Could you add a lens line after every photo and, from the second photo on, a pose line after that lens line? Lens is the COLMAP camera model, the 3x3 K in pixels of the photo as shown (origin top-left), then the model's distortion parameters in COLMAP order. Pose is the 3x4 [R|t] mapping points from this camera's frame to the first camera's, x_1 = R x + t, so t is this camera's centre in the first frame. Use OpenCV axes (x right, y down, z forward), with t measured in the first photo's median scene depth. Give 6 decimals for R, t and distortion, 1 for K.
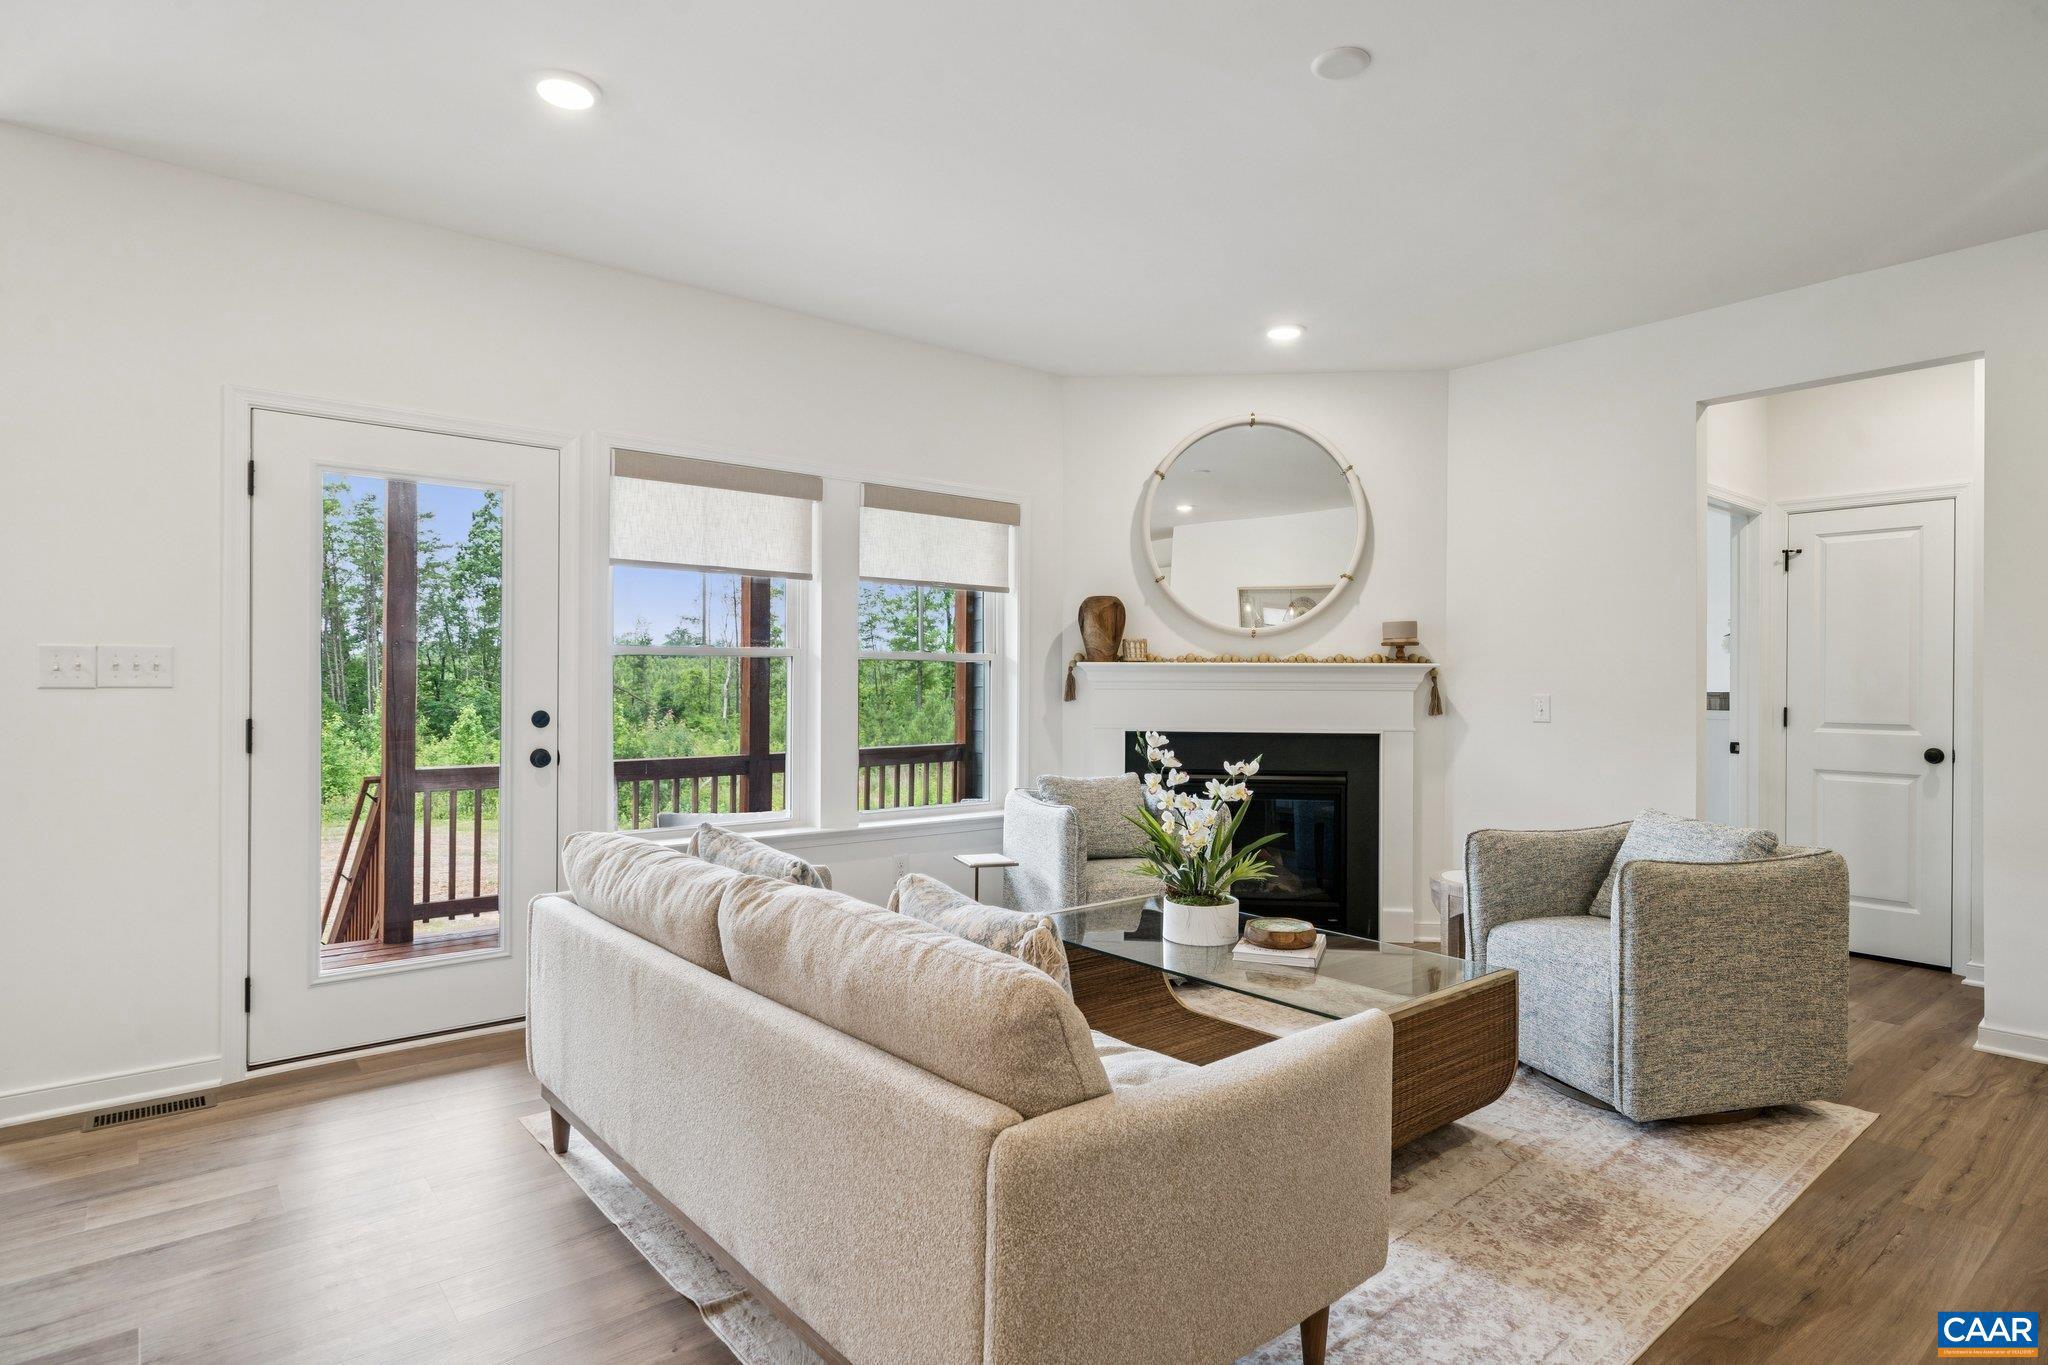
lens RADIAL K [[1087.2, 0, 1024.0], [0, 1087.2, 682.5], [0, 0, 1]] dist [-0.000440, -0.000314]
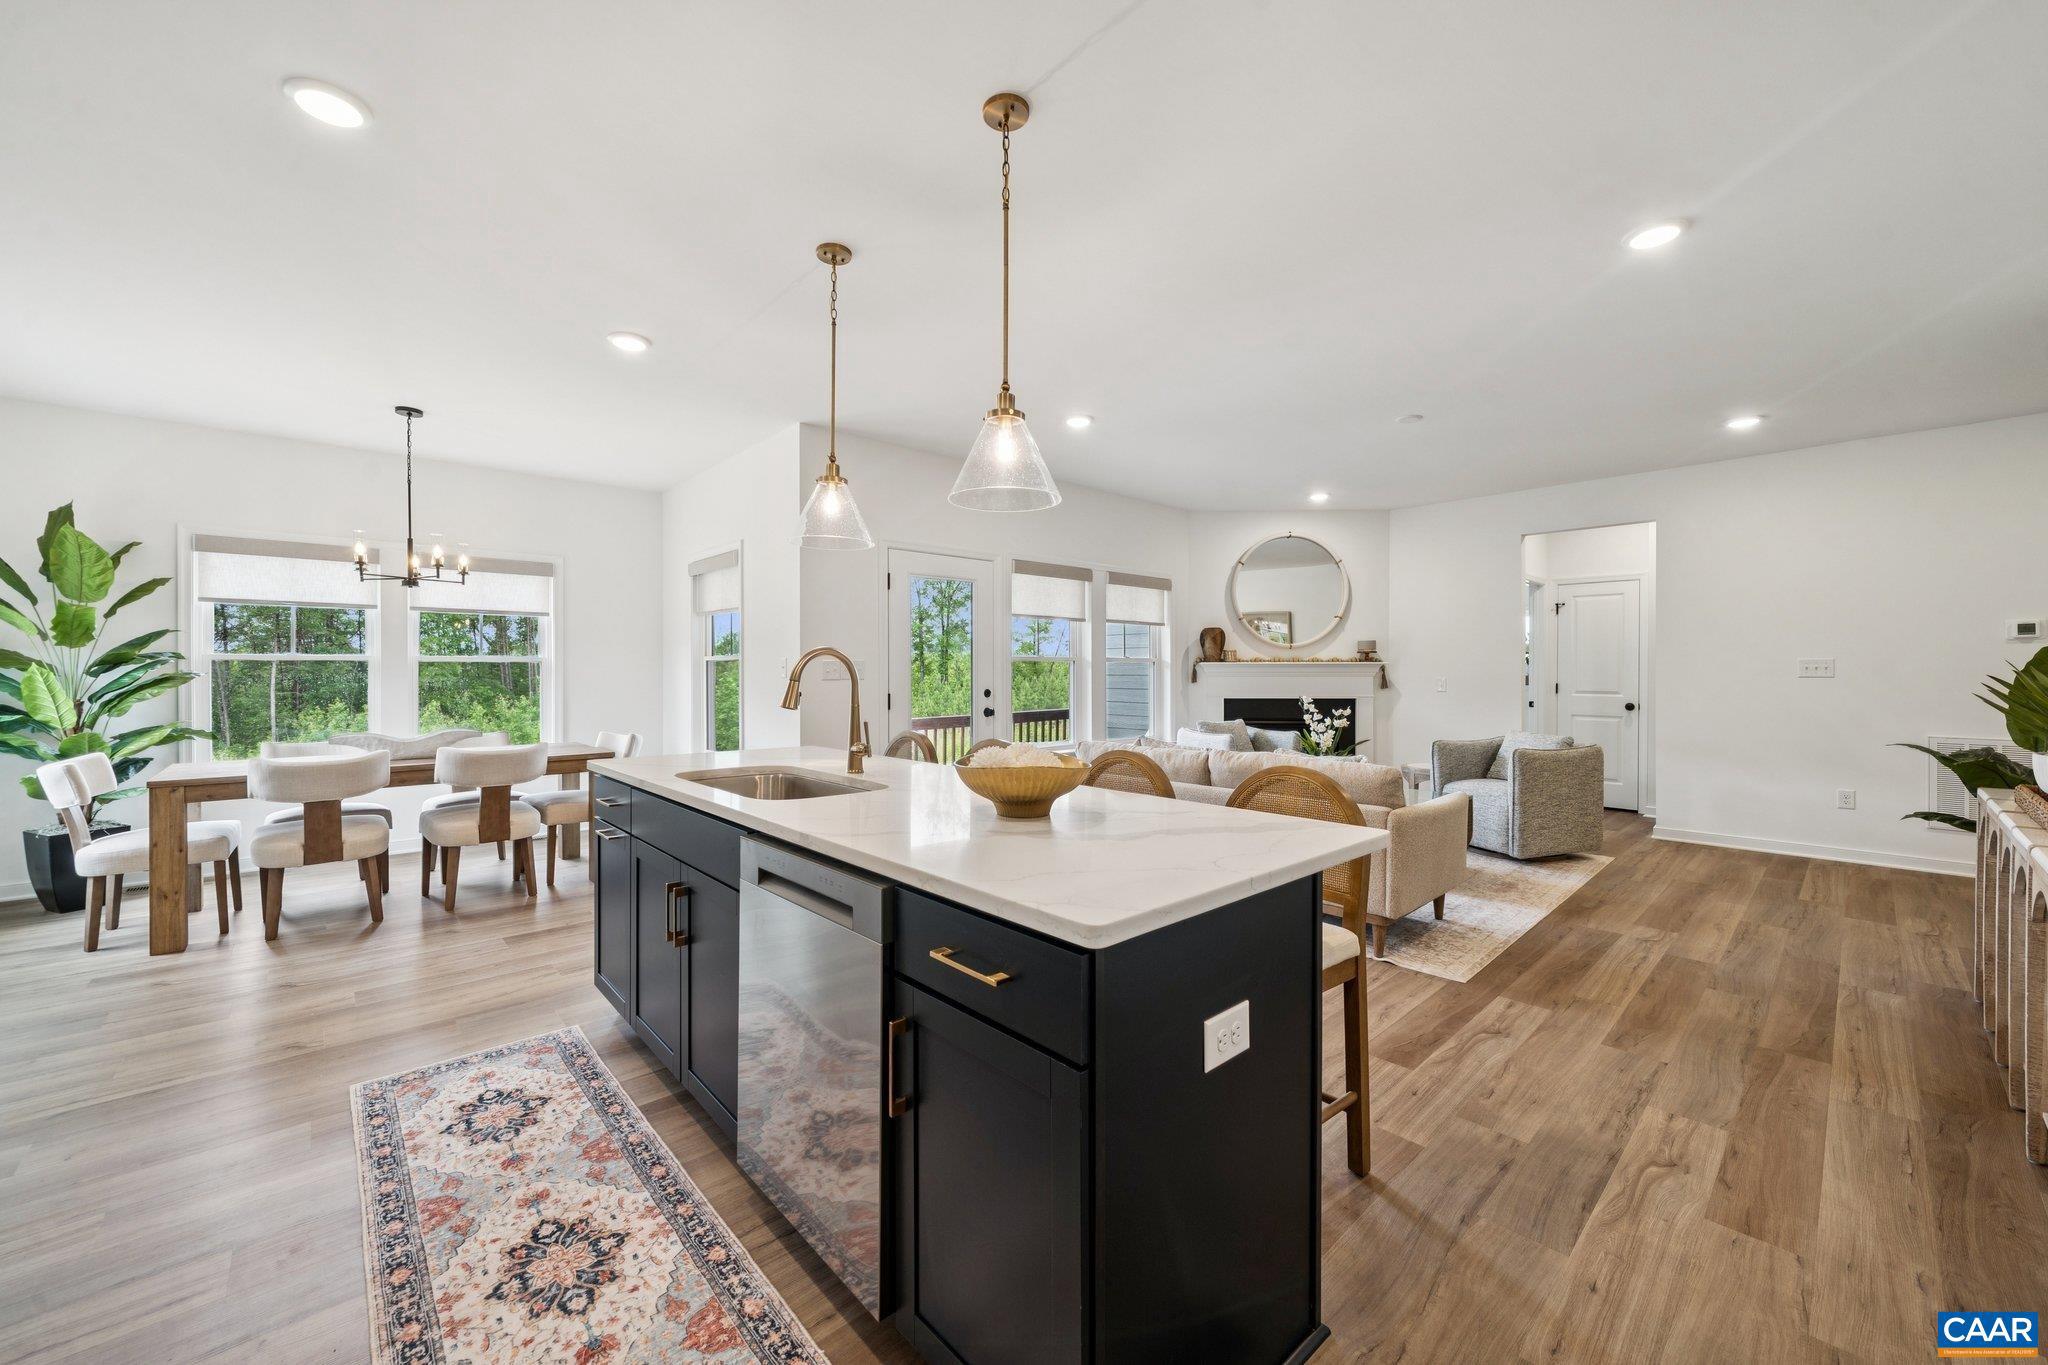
lens RADIAL K [[781.8, 0, 1024.8], [0, 781.8, 675.7], [0, 0, 1]] dist [-0.006656, -0.000059]
pose [[0.998323, -0.006127, 0.057558, -0.385470], [0.005706, 0.999956, 0.007475, -0.008433], [-0.057601, -0.007134, 0.998314, -0.398904]]
